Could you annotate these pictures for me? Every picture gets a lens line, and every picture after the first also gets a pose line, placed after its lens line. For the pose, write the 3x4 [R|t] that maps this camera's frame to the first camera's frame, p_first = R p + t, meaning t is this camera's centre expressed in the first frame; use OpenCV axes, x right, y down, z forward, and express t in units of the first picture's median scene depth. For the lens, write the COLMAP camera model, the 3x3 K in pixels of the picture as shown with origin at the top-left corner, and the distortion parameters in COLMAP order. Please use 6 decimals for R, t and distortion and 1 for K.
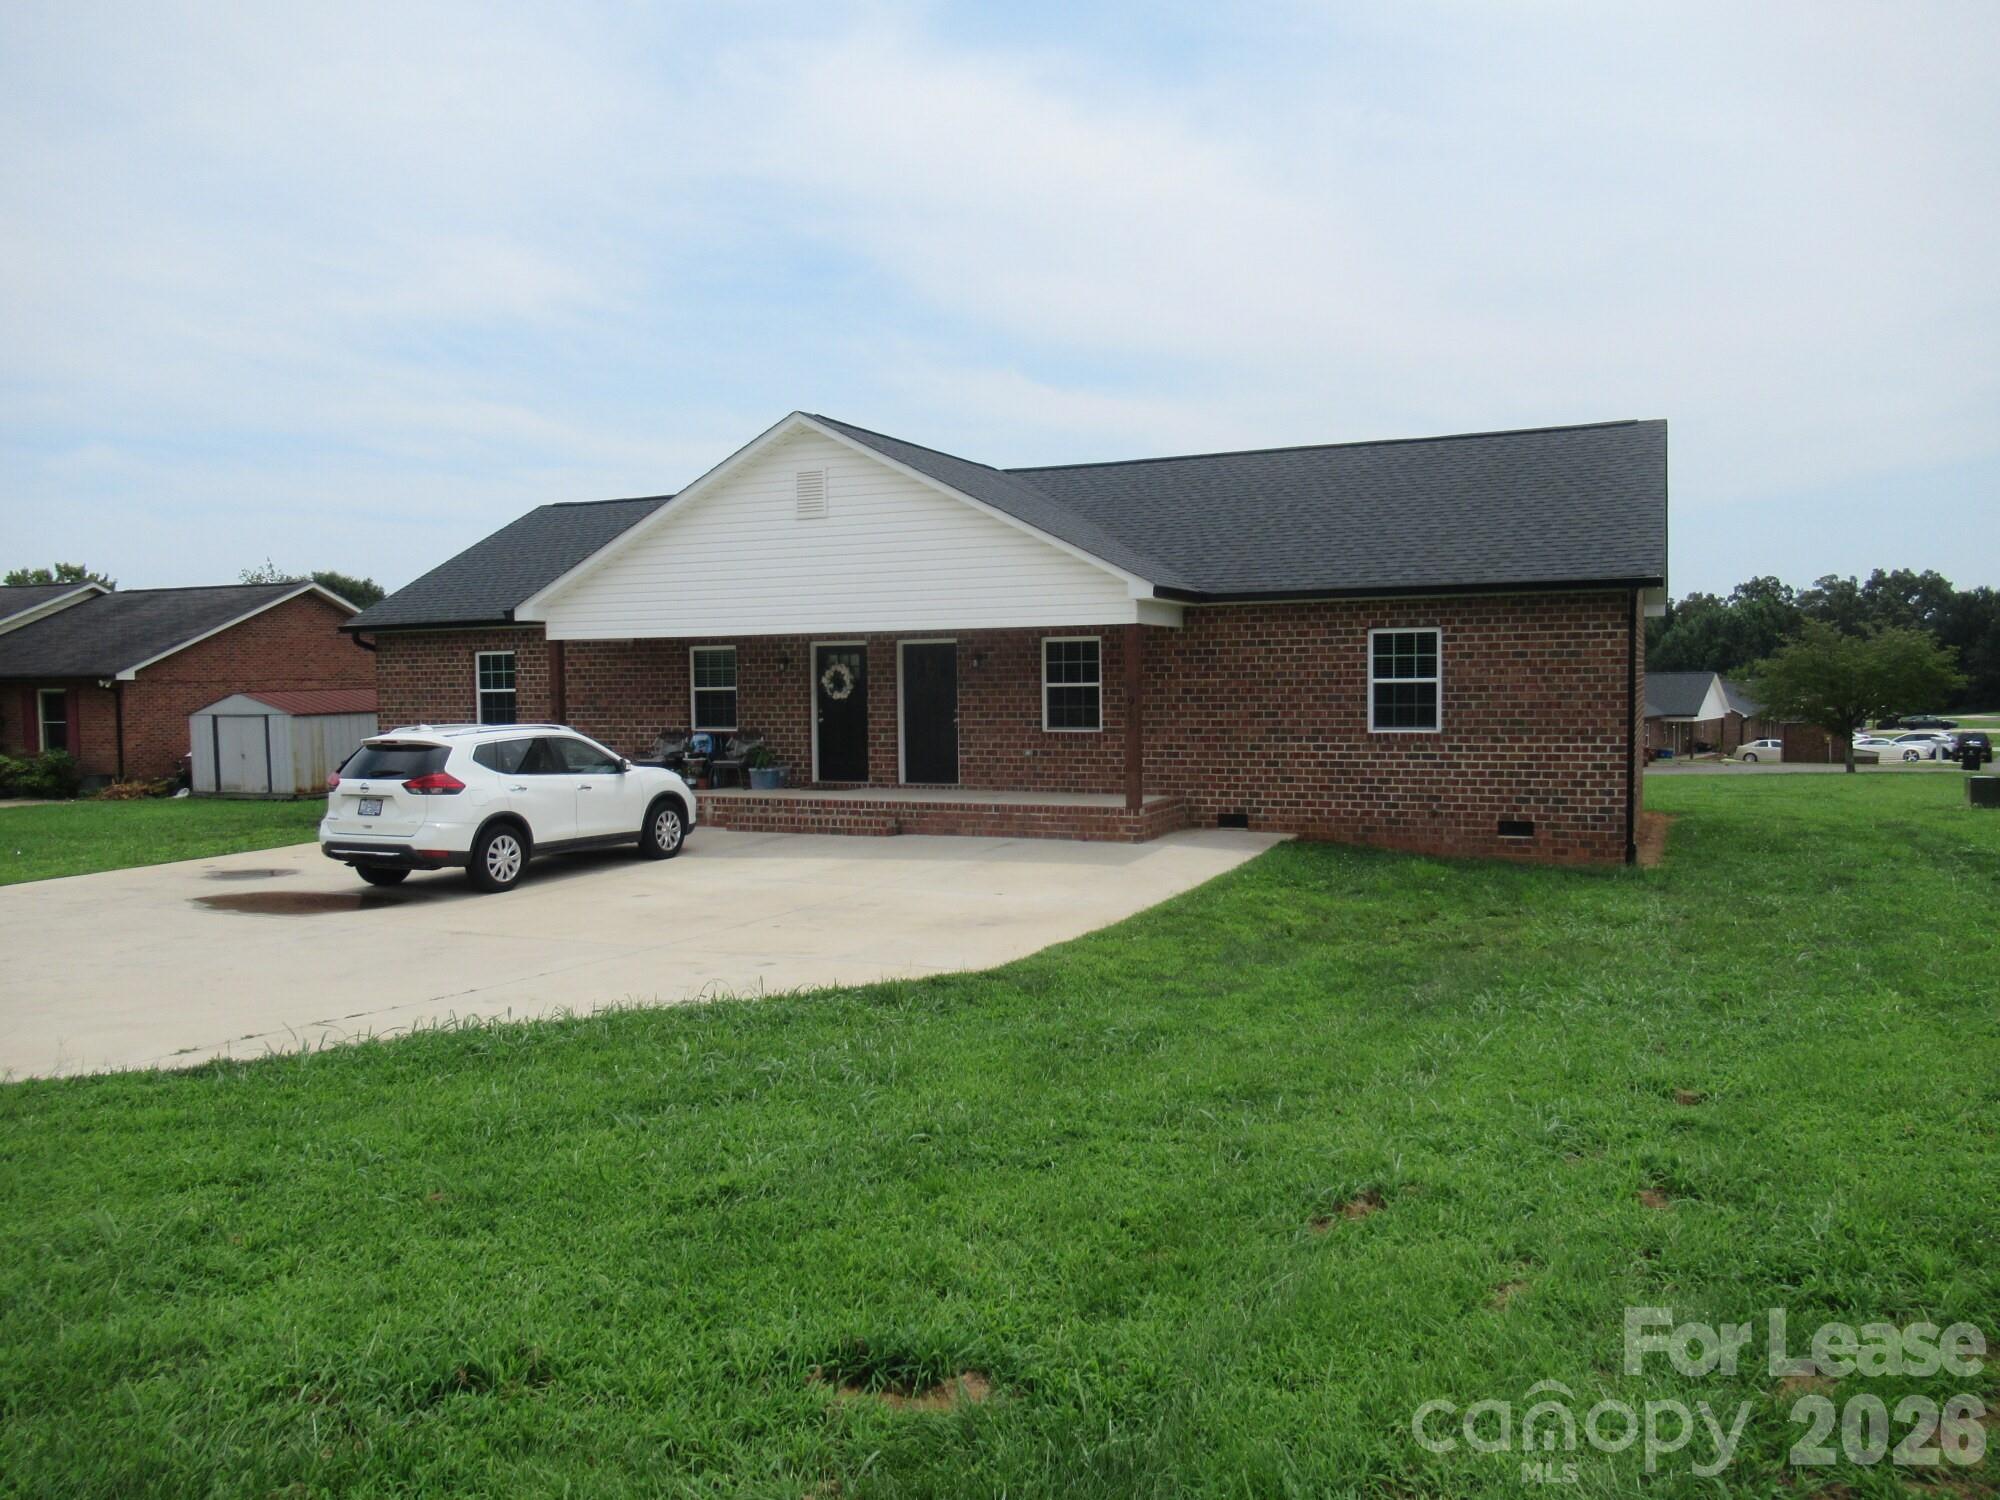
lens RADIAL K [[1483.6, 0, 999.0], [0, 1483.6, 749.5], [0, 0, 1]] dist [-0.004269, -0.002553]
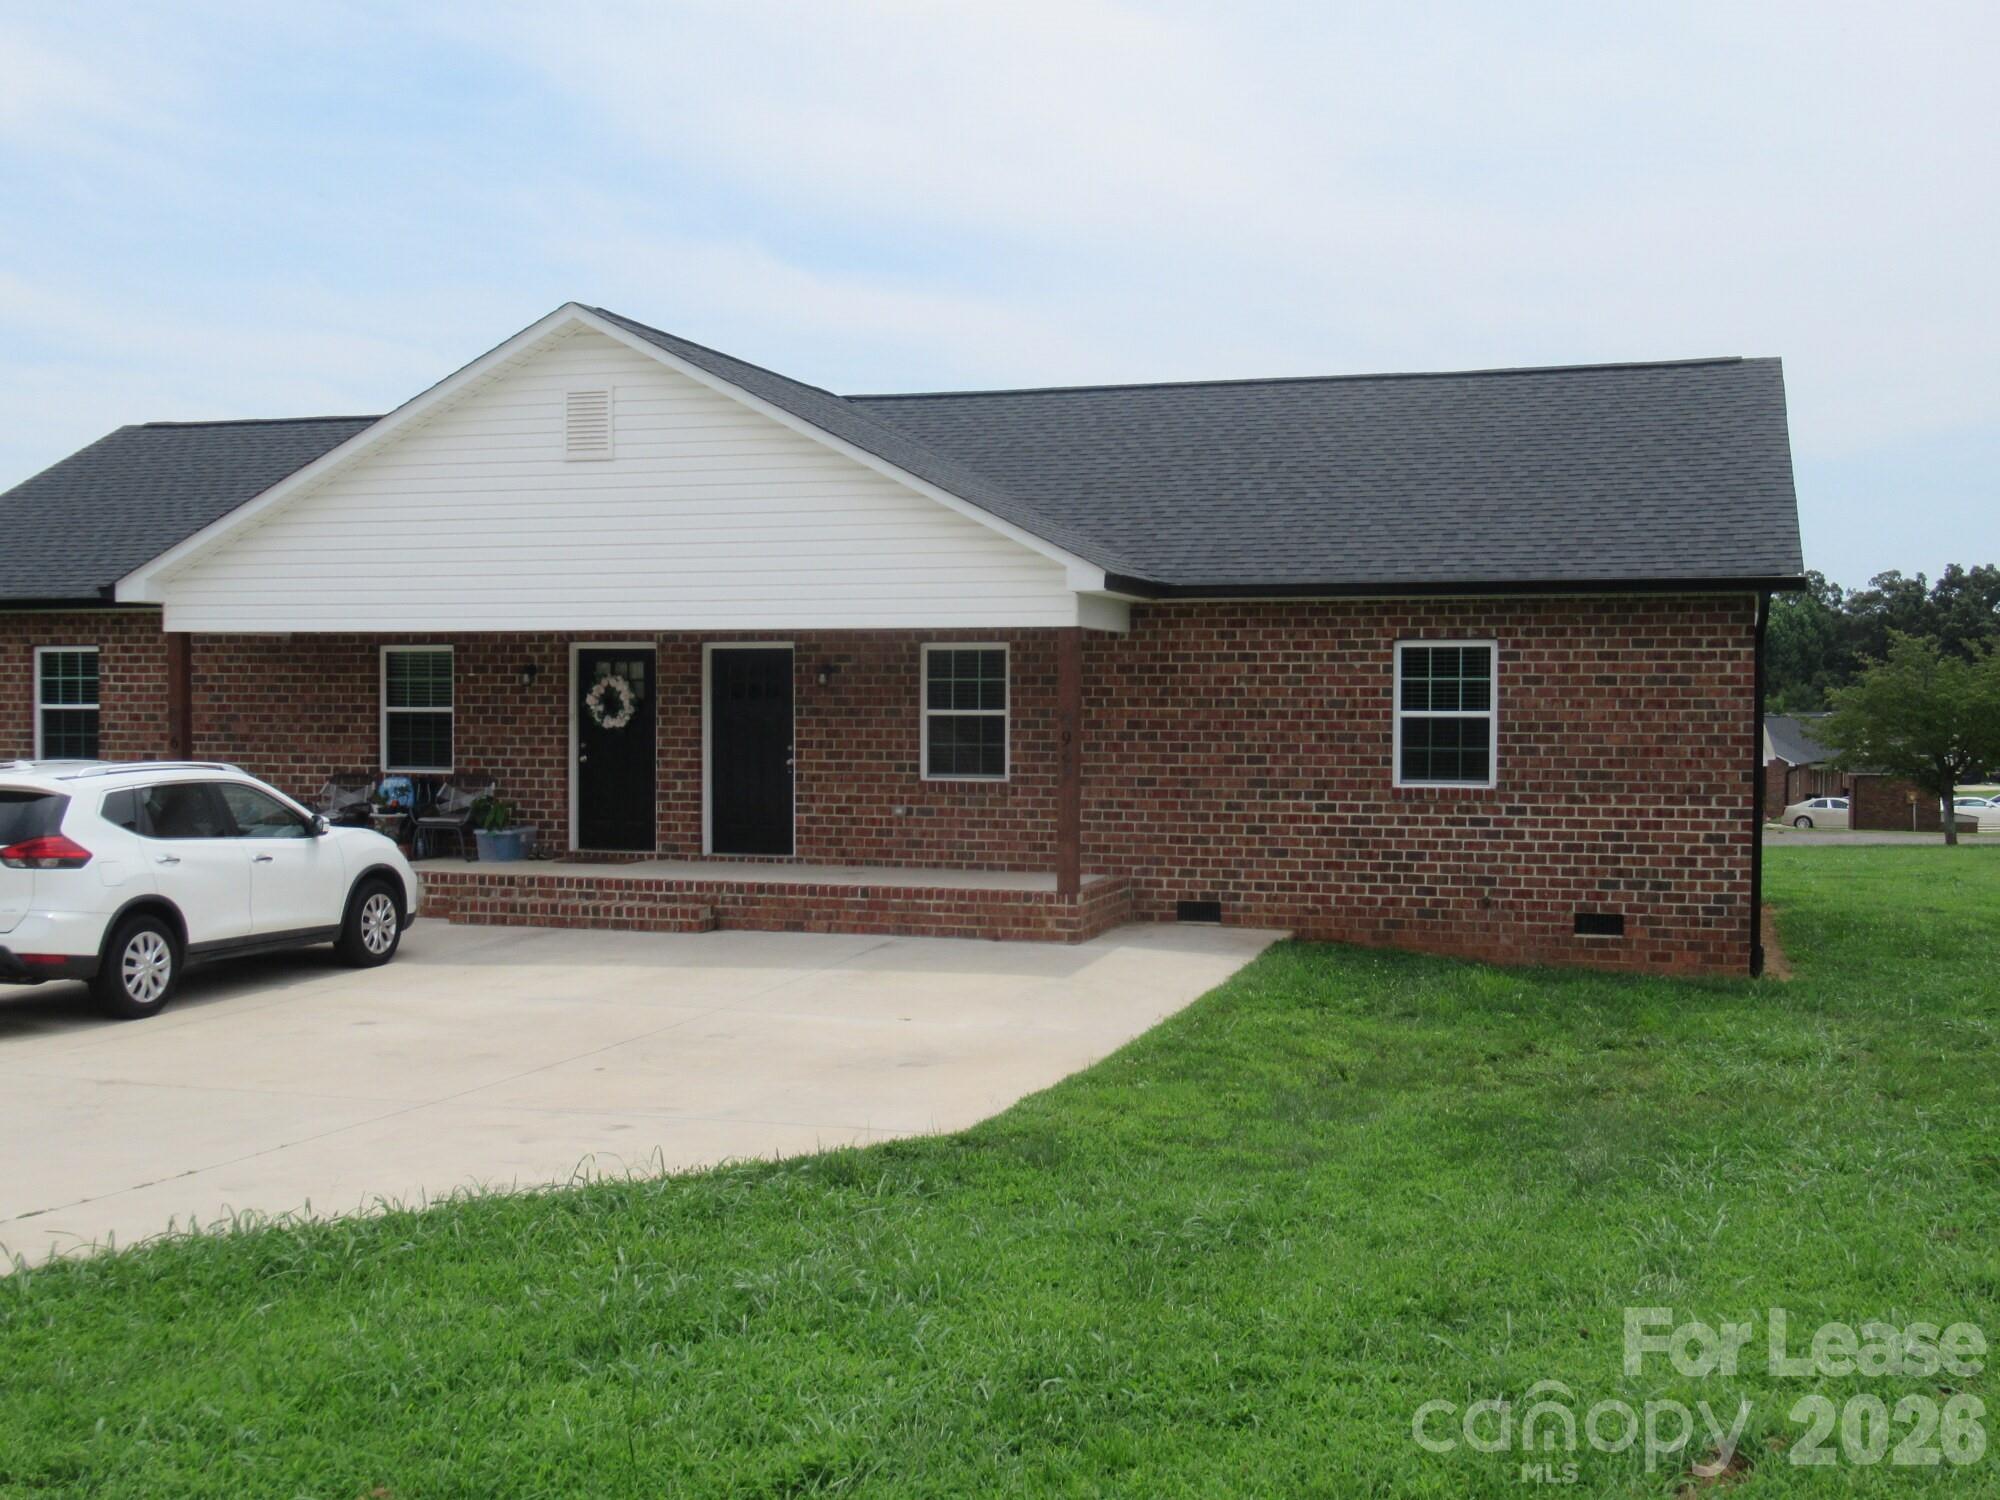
lens RADIAL K [[2170.3, 0, 996.9], [0, 2170.3, 752.1], [0, 0, 1]] dist [-0.003727, 0.000000]
pose [[0.992265, 0.012657, 0.123493, -0.062589], [-0.009897, 0.999688, -0.022933, -0.002379], [-0.123745, 0.021533, 0.992080, -0.000186]]
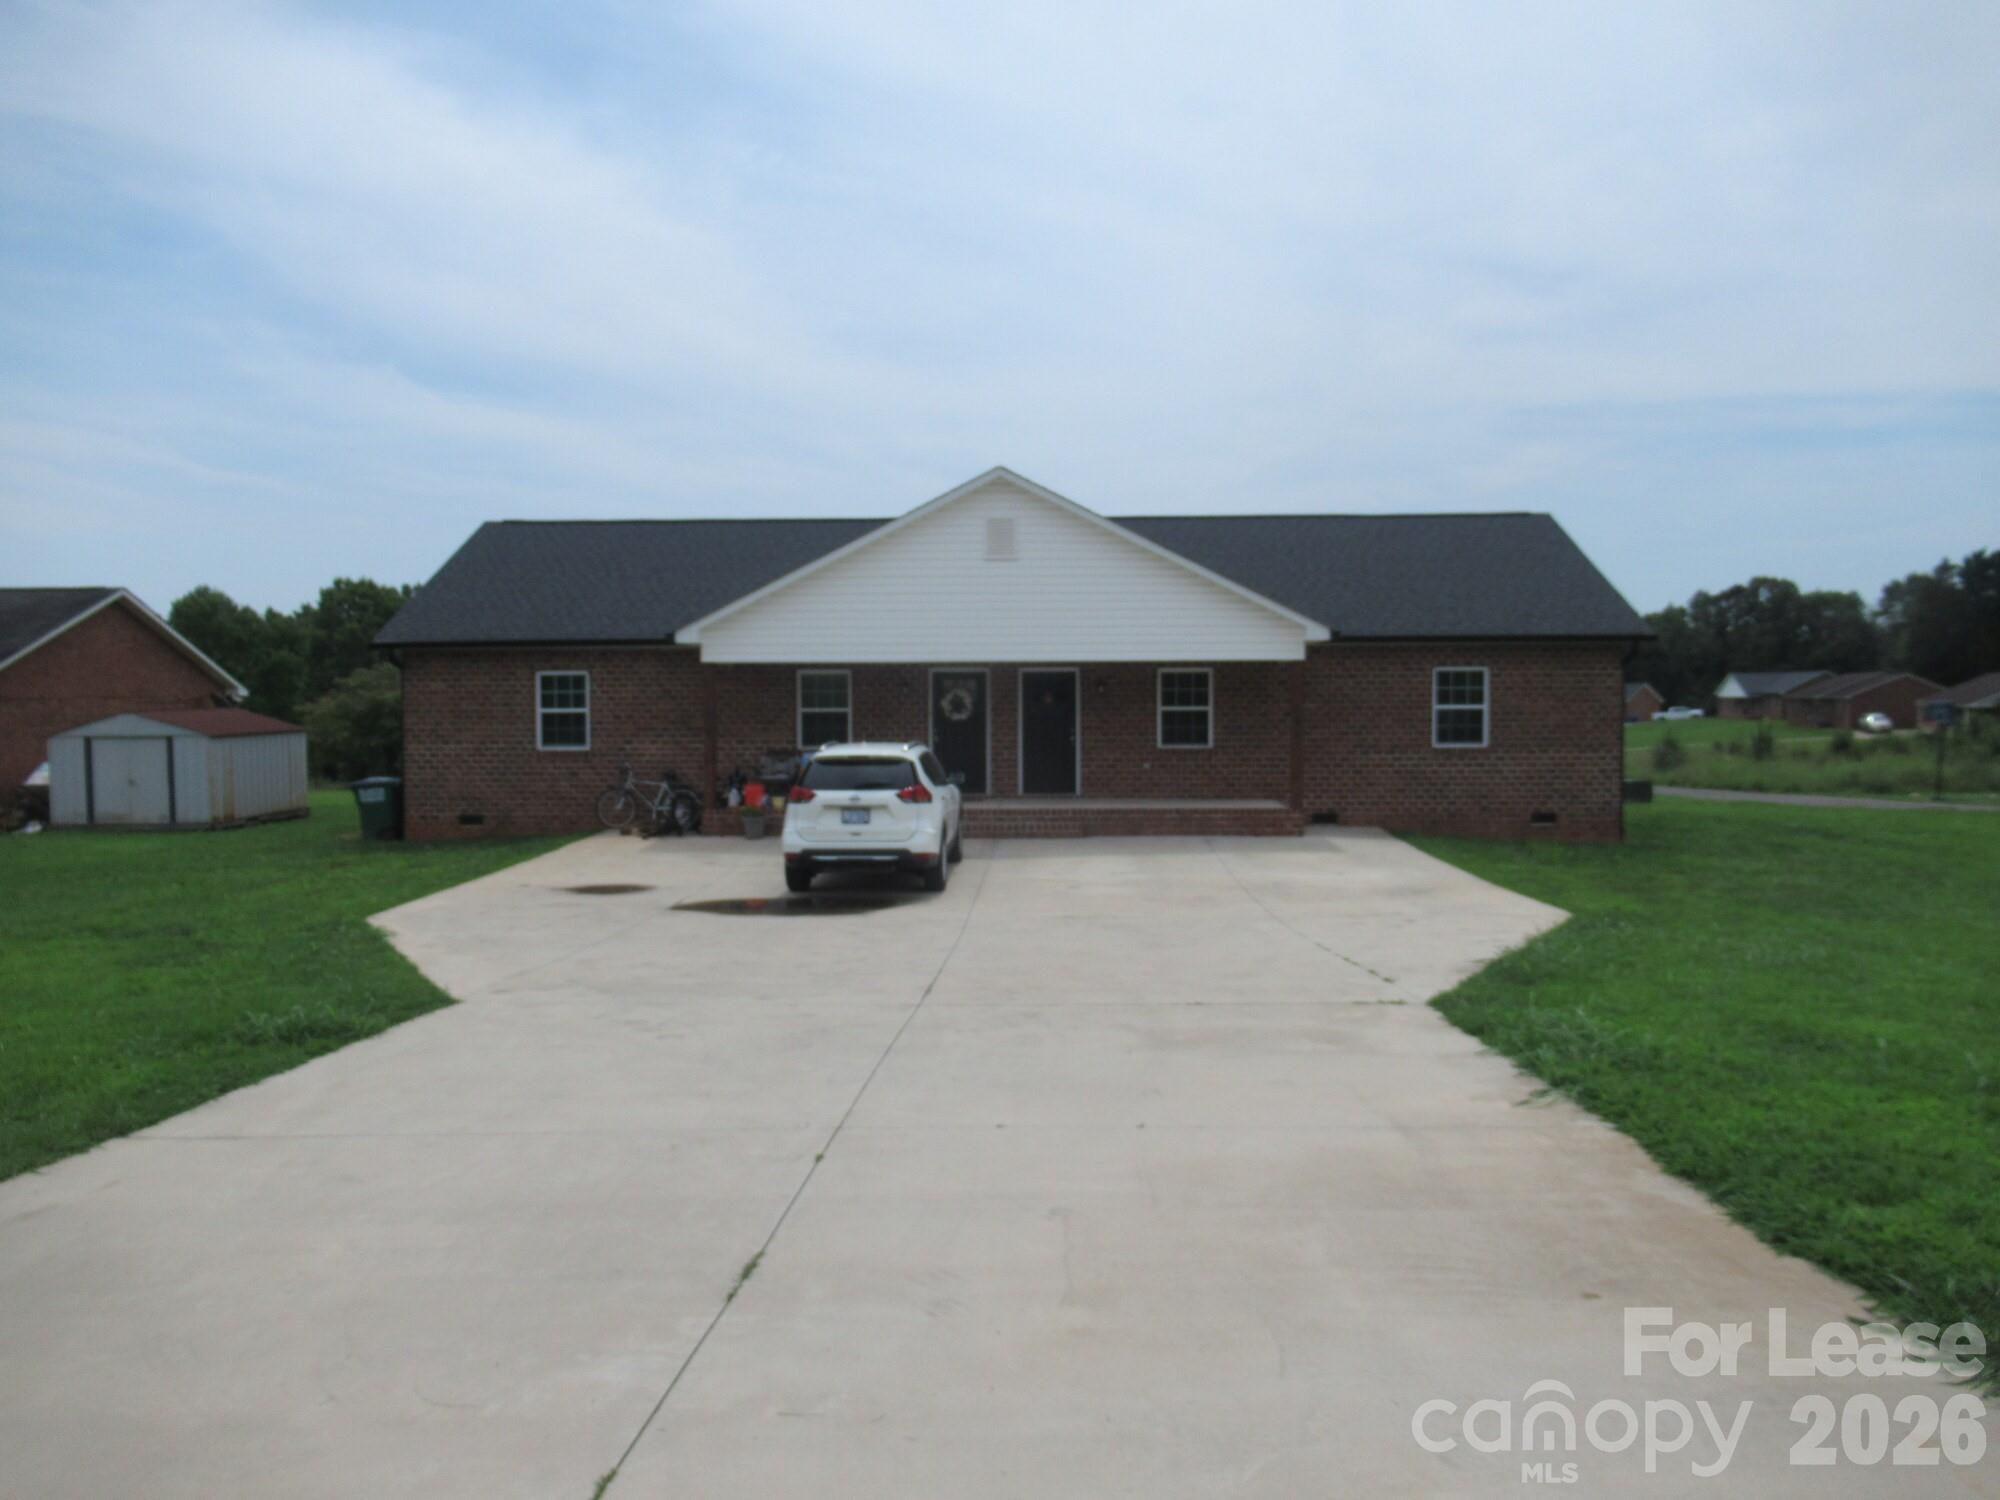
lens RADIAL K [[1483.6, 0, 998.4], [0, 1483.6, 760.1], [0, 0, 1]] dist [-0.004269, -0.002553]
pose [[0.923384, -0.007539, 0.383804, -0.566175], [0.010905, 0.999919, -0.006595, 0.004164], [-0.383723, 0.010275, 0.923391, -0.042936]]
